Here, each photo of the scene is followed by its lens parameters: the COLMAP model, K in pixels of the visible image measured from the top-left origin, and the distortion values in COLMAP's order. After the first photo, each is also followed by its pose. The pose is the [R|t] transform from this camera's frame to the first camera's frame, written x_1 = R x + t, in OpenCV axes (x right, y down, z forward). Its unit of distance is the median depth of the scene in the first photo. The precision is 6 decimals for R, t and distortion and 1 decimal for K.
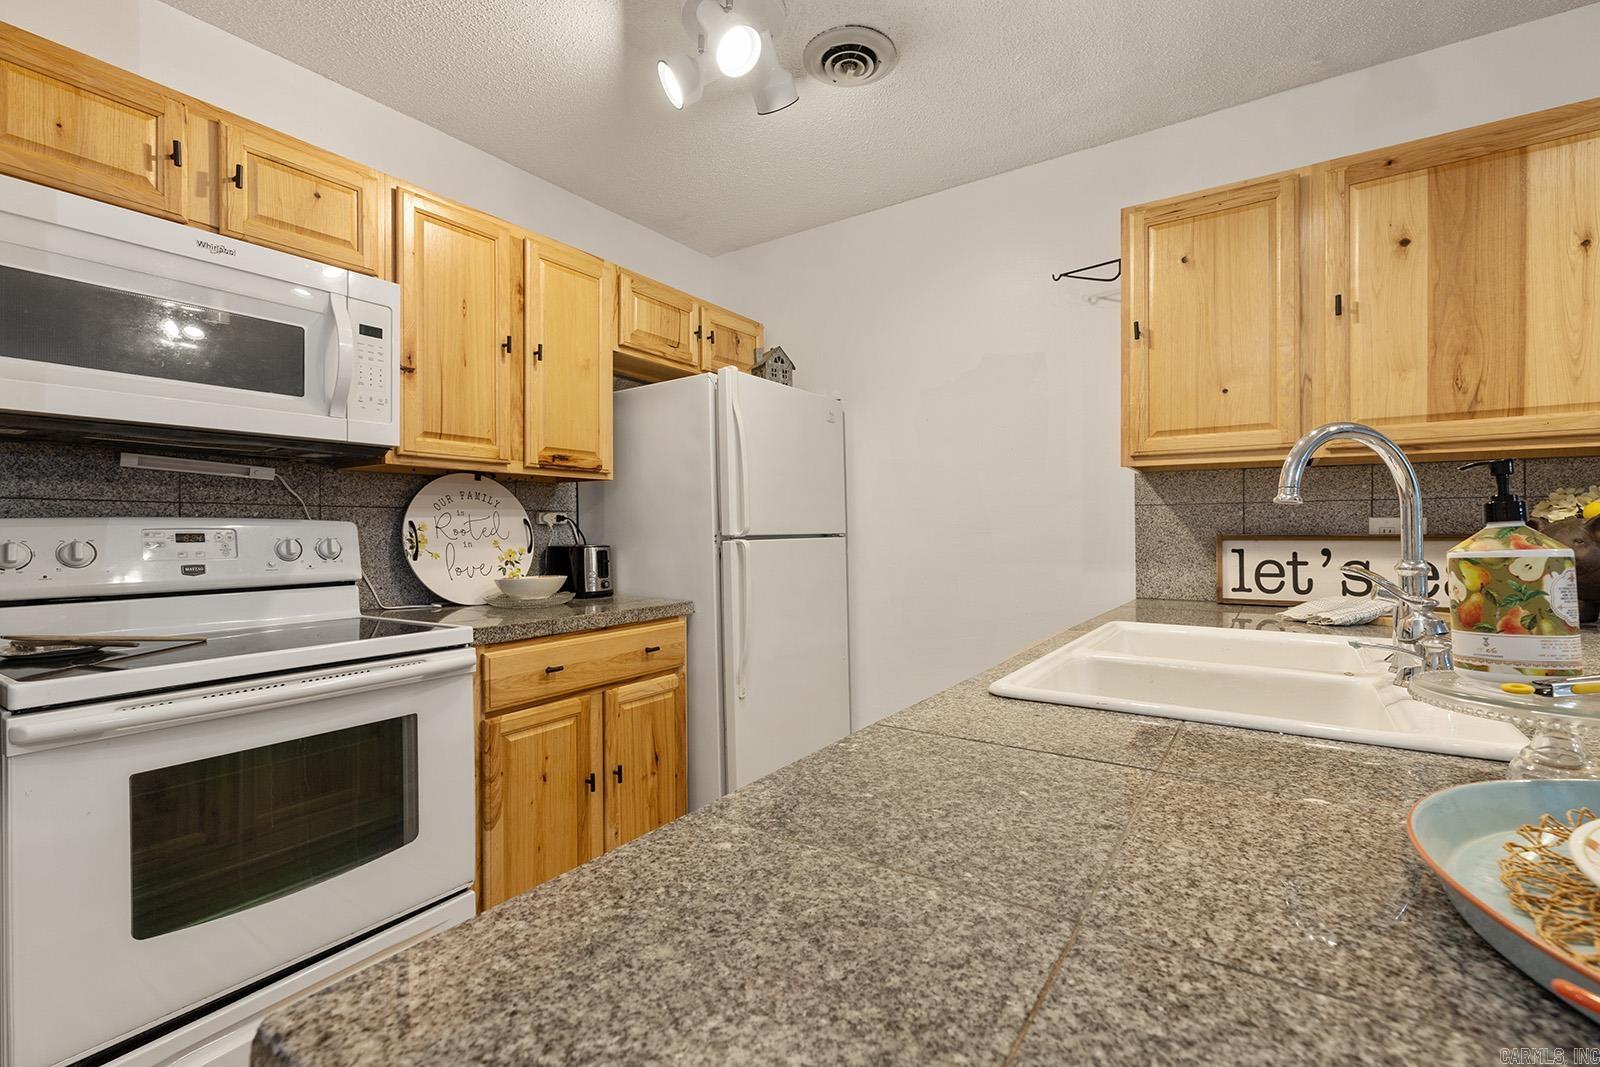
lens RADIAL K [[713.5, 0, 800.7], [0, 713.5, 530.4], [0, 0, 1]] dist [0.001264, 0.000170]
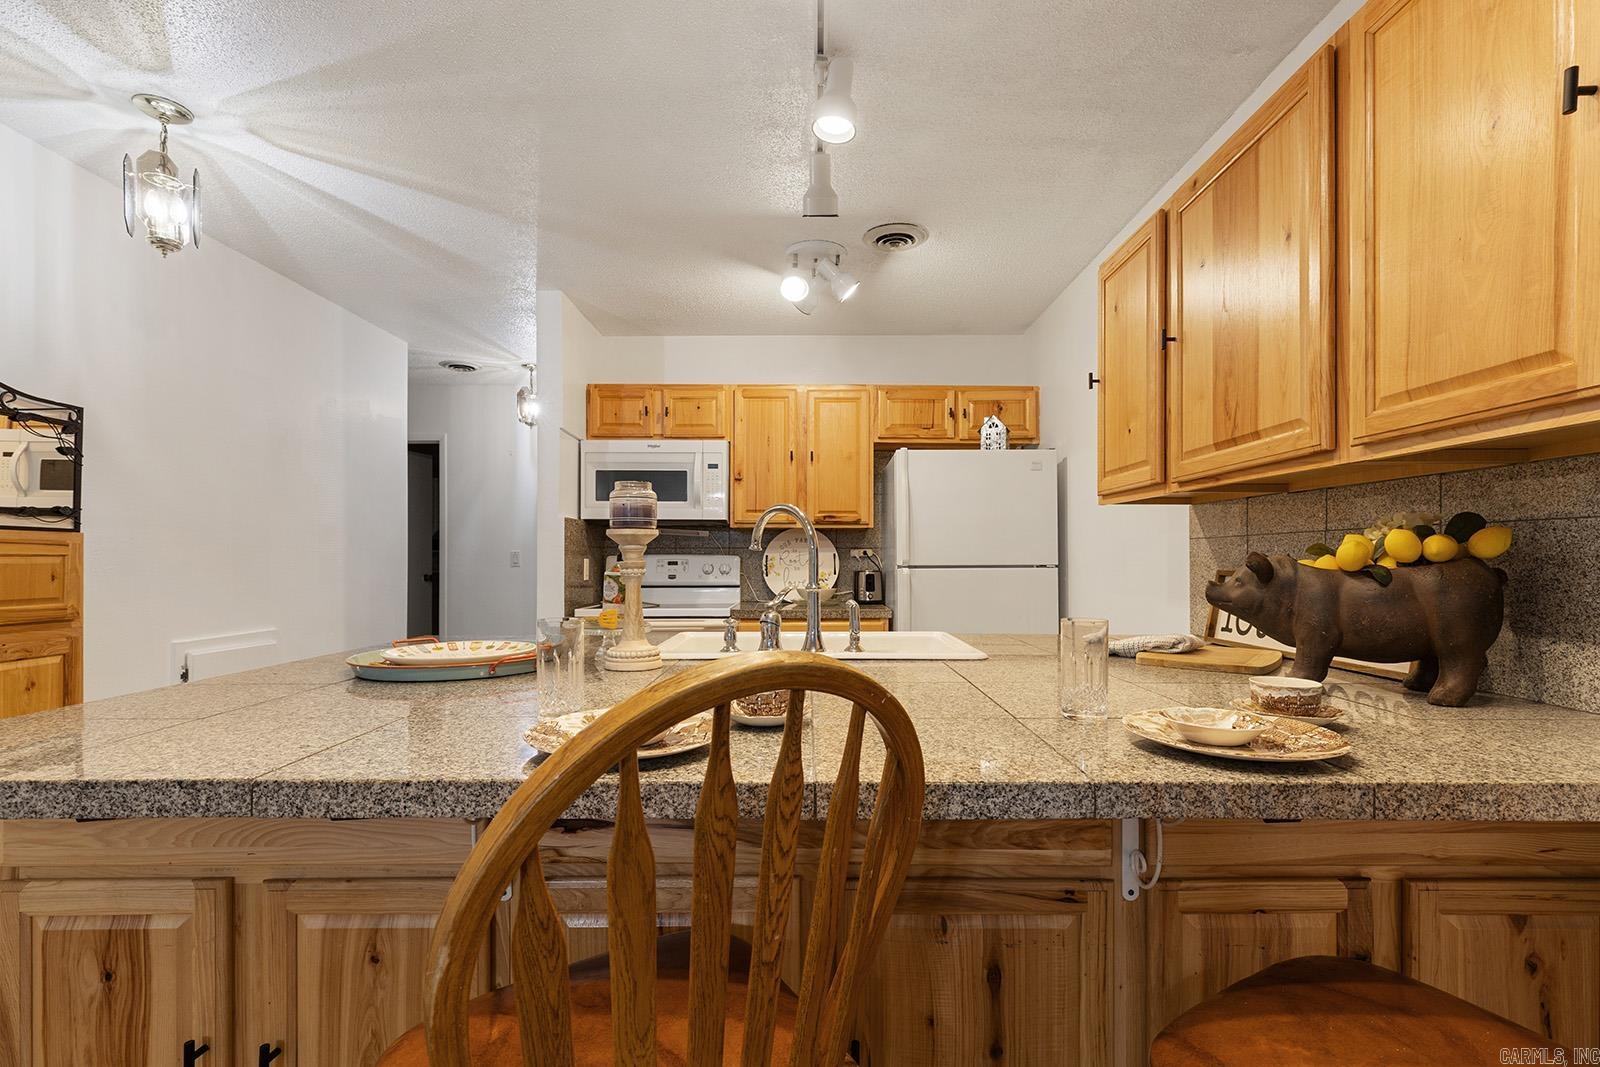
lens RADIAL K [[728.3, 0, 806.2], [0, 728.3, 560.1], [0, 0, 1]] dist [0.001067, -0.000102]
pose [[0.561781, 0.005208, -0.827270, 1.151803], [-0.002935, 0.999986, 0.004302, -0.010010], [0.827281, 0.000011, 0.561788, 0.016365]]
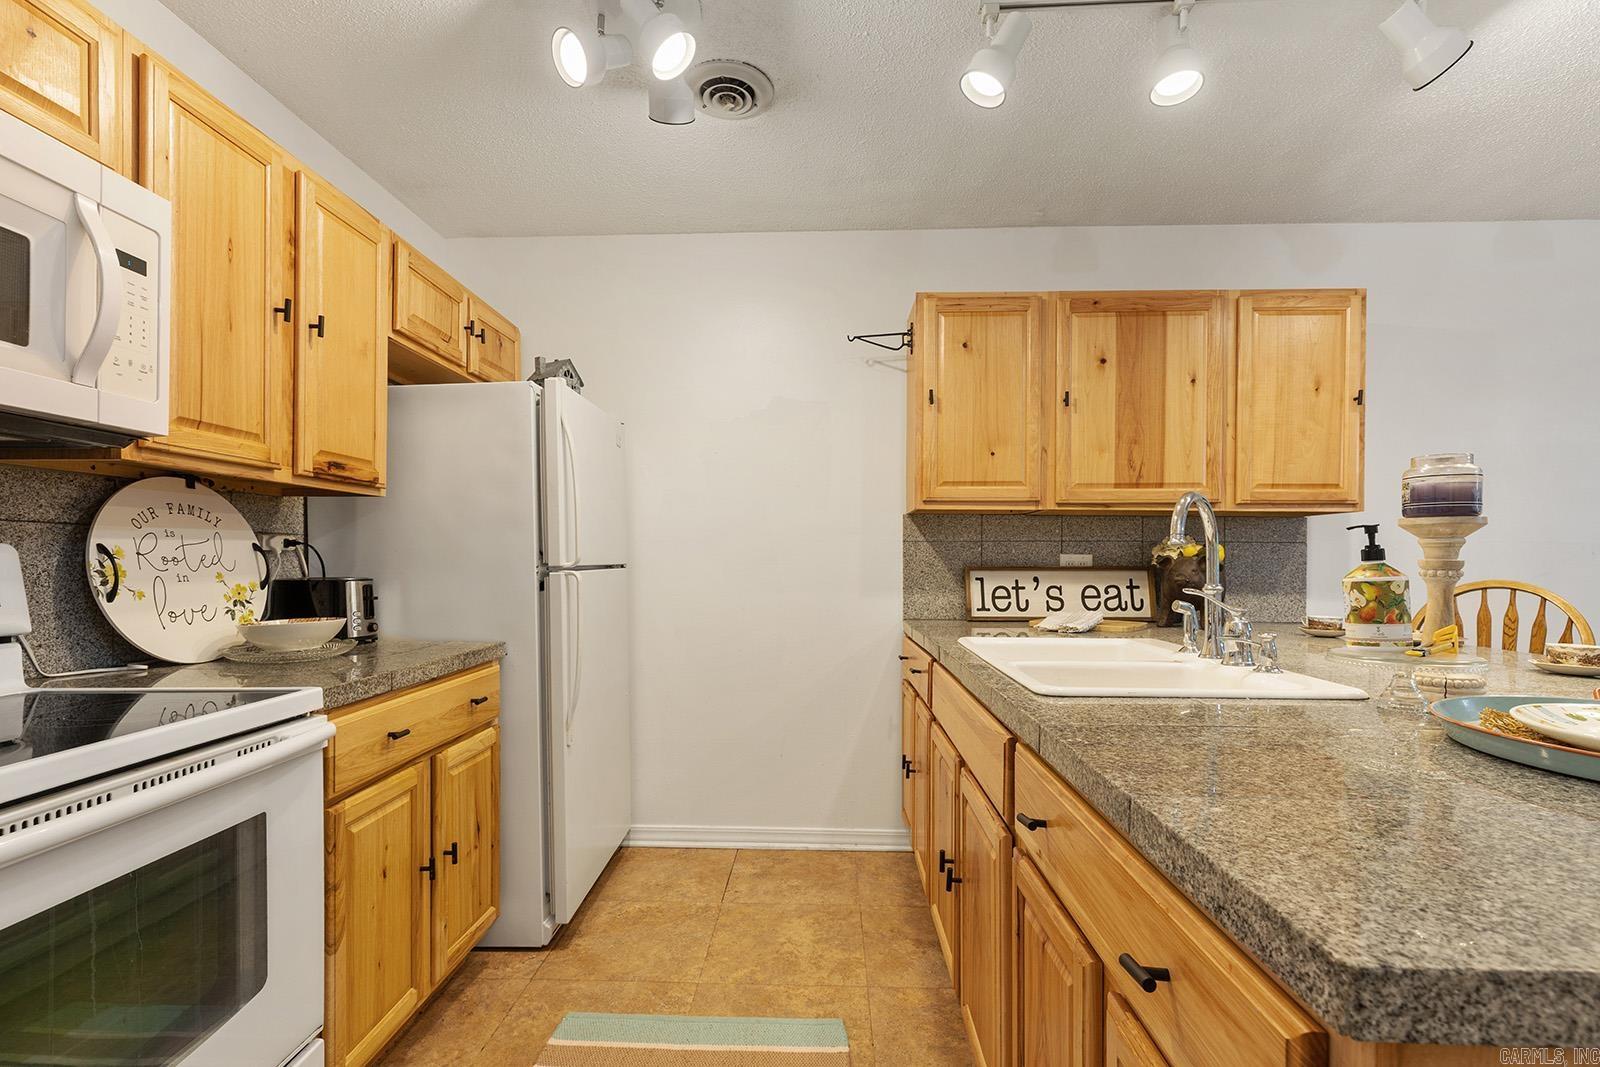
lens RADIAL K [[729.2, 0, 794.8], [0, 729.2, 562.0], [0, 0, 1]] dist [0.003694, -0.000425]
pose [[0.851592, 0.004867, 0.524183, -0.370665], [-0.005891, 0.999983, 0.000285, -0.000220], [-0.524172, -0.003331, 0.851606, 0.071256]]
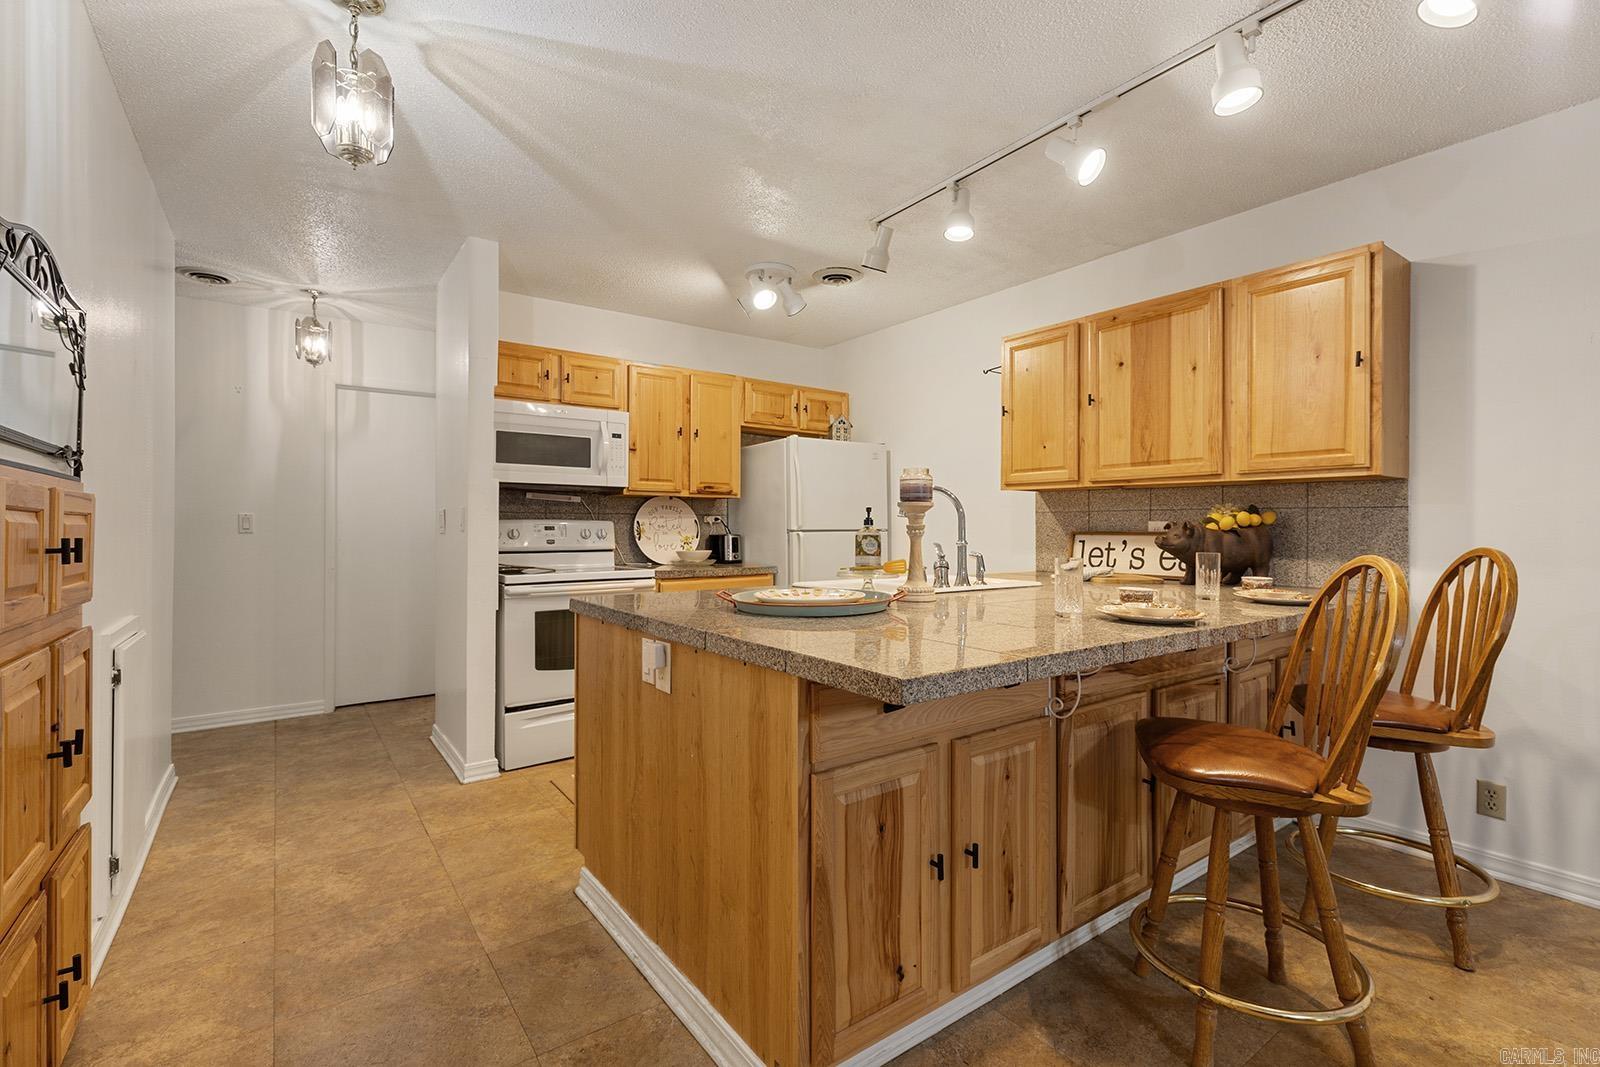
lens RADIAL K [[719.2, 0, 802.0], [0, 719.2, 529.6], [0, 0, 1]] dist [-0.000982, -0.000402]
pose [[0.940655, 0.007867, -0.339272, 0.604804], [-0.006647, 0.999967, 0.004758, -0.001460], [0.339298, -0.002221, 0.940676, -0.783534]]
